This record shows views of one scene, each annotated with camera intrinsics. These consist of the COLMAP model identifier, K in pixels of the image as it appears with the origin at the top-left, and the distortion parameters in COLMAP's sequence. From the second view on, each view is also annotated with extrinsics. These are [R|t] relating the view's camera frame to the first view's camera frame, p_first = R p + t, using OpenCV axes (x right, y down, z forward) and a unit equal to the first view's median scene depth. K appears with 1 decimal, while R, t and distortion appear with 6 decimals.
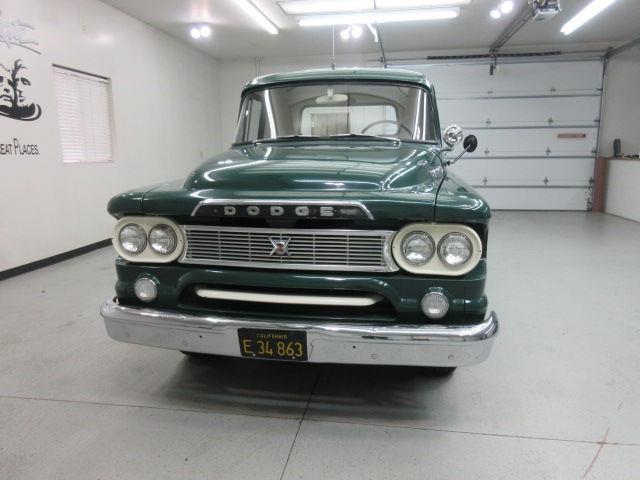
lens RADIAL K [[478.9, 0, 320.1], [0, 478.9, 242.1], [0, 0, 1]] dist [0.015250, -0.006700]
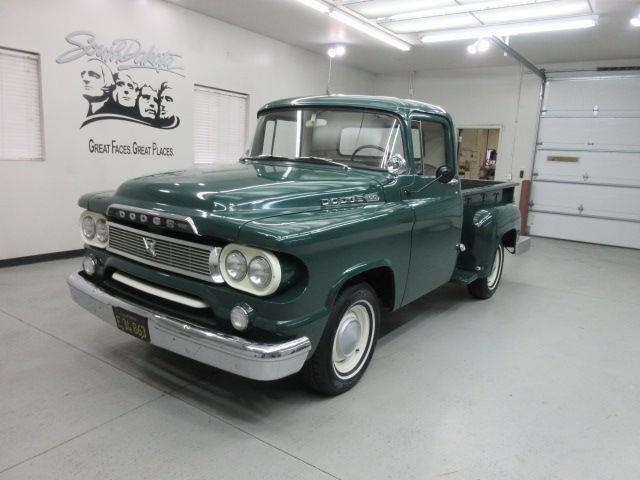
lens RADIAL K [[478.9, 0, 317.7], [0, 478.9, 243.4], [0, 0, 1]] dist [0.015250, -0.006700]
pose [[0.898601, 0.136259, -0.417073, 0.533521], [-0.140711, 0.989844, 0.020216, -0.056649], [0.415592, 0.040521, 0.908648, 0.035039]]
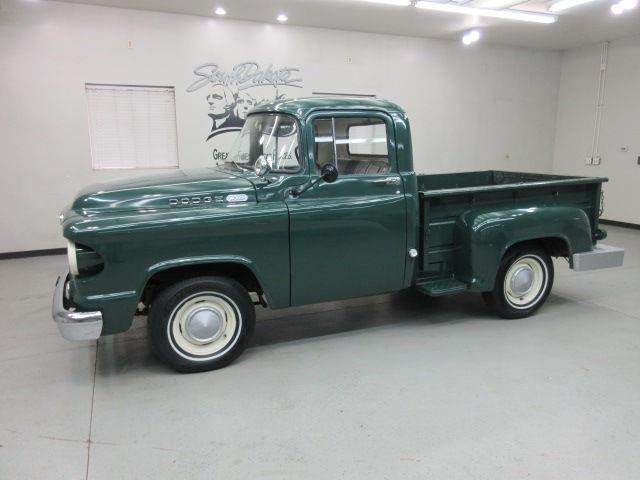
lens RADIAL K [[478.9, 0, 318.6], [0, 478.9, 237.7], [0, 0, 1]] dist [0.015250, -0.006700]
pose [[0.531182, 0.171955, -0.829625, 1.153330], [-0.158776, 0.982043, 0.101887, -0.186790], [0.832247, 0.077604, 0.548946, 0.515964]]
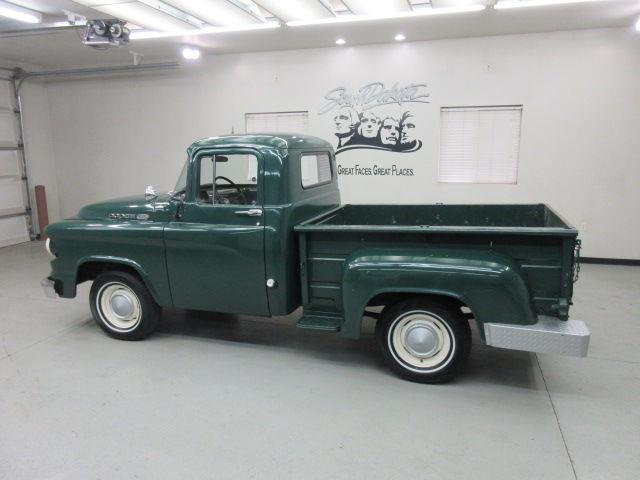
lens RADIAL K [[478.9, 0, 318.9], [0, 478.9, 238.8], [0, 0, 1]] dist [0.015250, -0.006700]
pose [[-0.128623, 0.201270, -0.971054, 1.448987], [-0.173349, 0.959549, 0.221846, -0.454608], [0.976425, 0.196866, -0.088531, 1.508336]]
